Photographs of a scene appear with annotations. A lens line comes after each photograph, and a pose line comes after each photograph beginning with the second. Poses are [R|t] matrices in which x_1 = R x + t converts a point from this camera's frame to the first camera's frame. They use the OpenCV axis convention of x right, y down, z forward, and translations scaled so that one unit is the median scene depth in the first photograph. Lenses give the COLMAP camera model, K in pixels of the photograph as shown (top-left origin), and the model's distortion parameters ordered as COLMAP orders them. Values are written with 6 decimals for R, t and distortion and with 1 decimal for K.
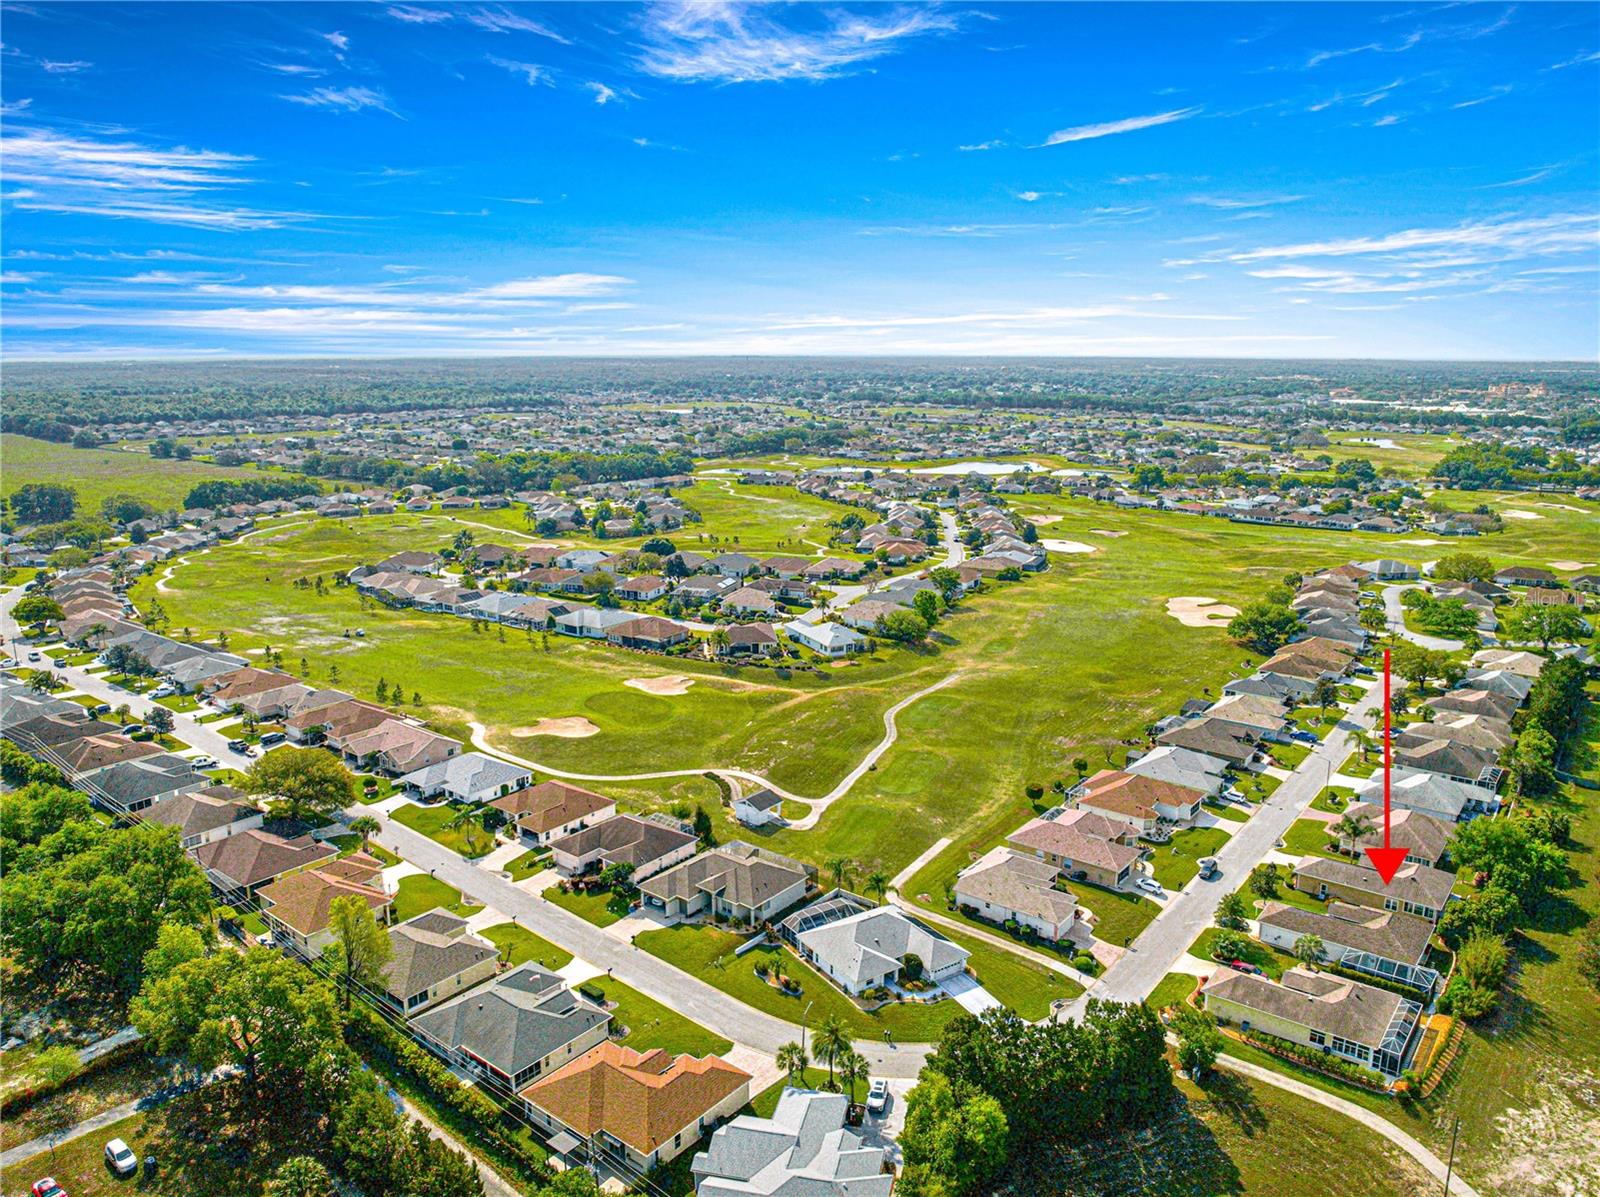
lens RADIAL K [[1129.8, 0, 803.6], [0, 1129.8, 596.7], [0, 0, 1]] dist [-0.034657, 0.000527]
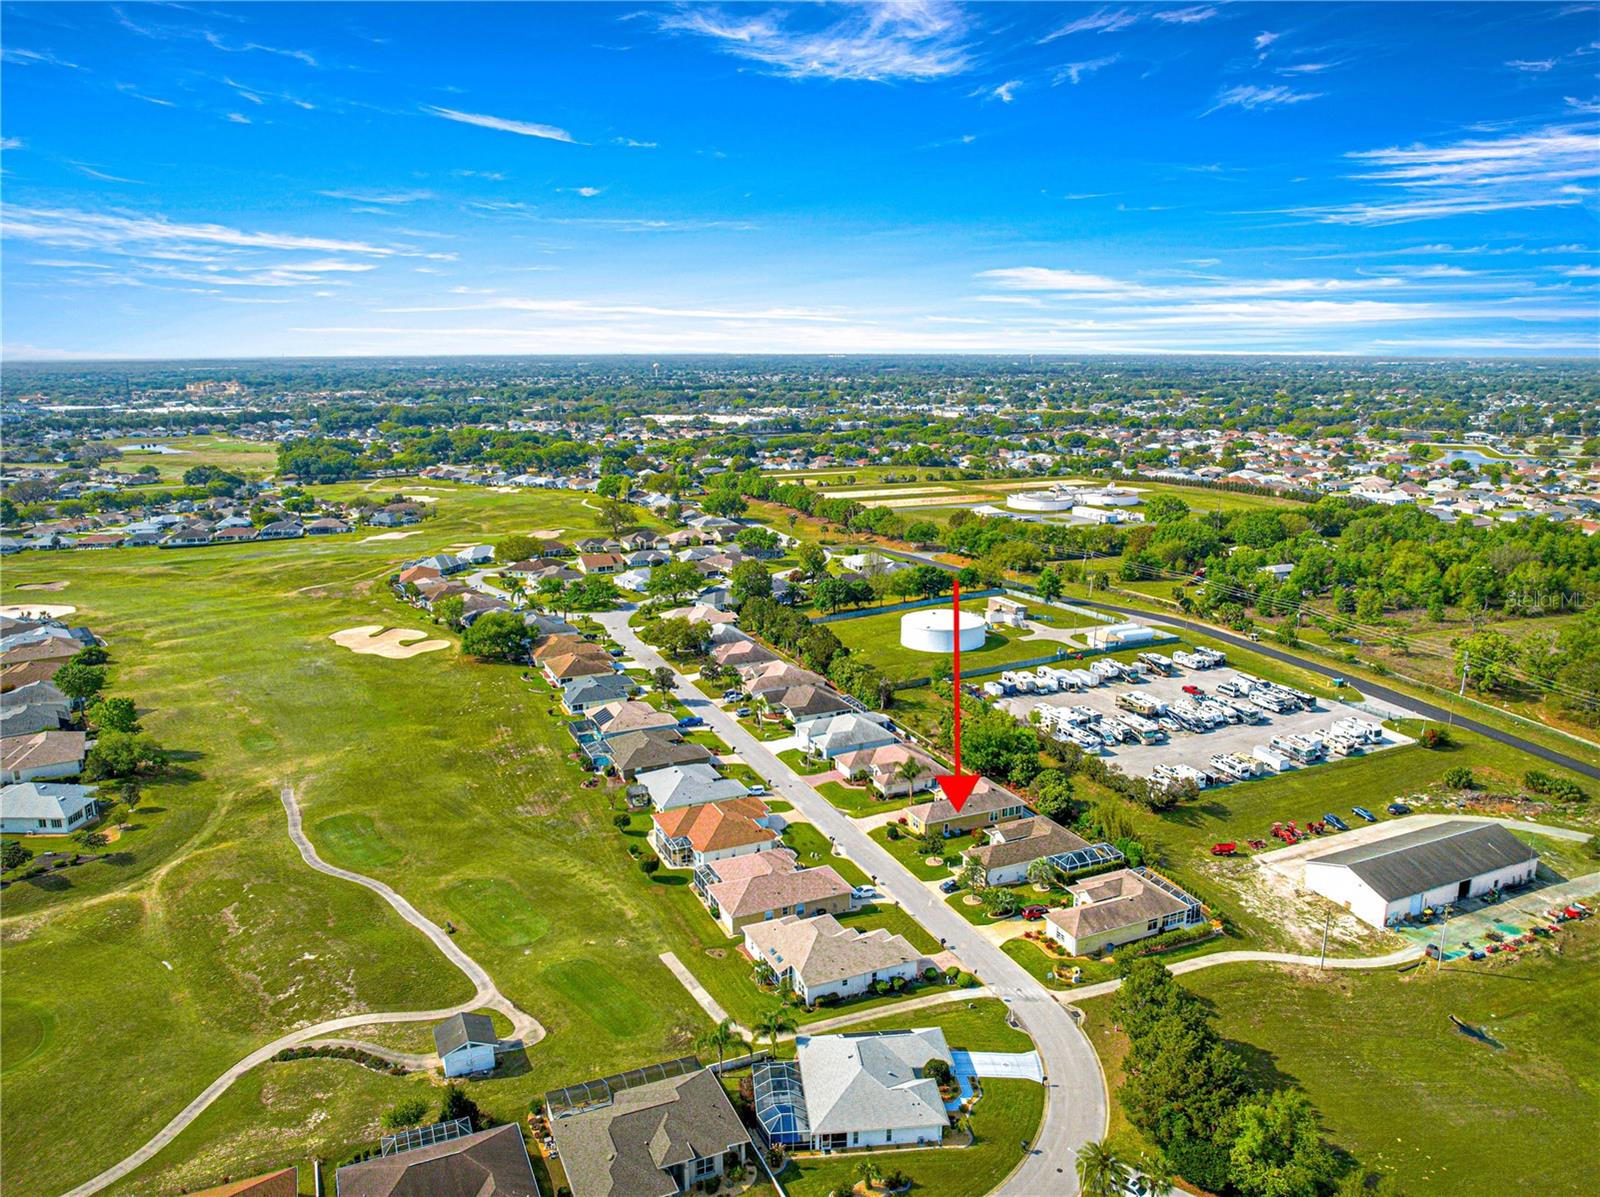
lens RADIAL K [[1129.8, 0, 803.6], [0, 1129.8, 596.7], [0, 0, 1]] dist [-0.034657, 0.000527]
pose [[0.458798, -0.192543, 0.867428, -0.425341], [0.192589, 0.974581, 0.114464, -0.096153], [-0.867418, 0.114541, 0.484218, 0.437702]]
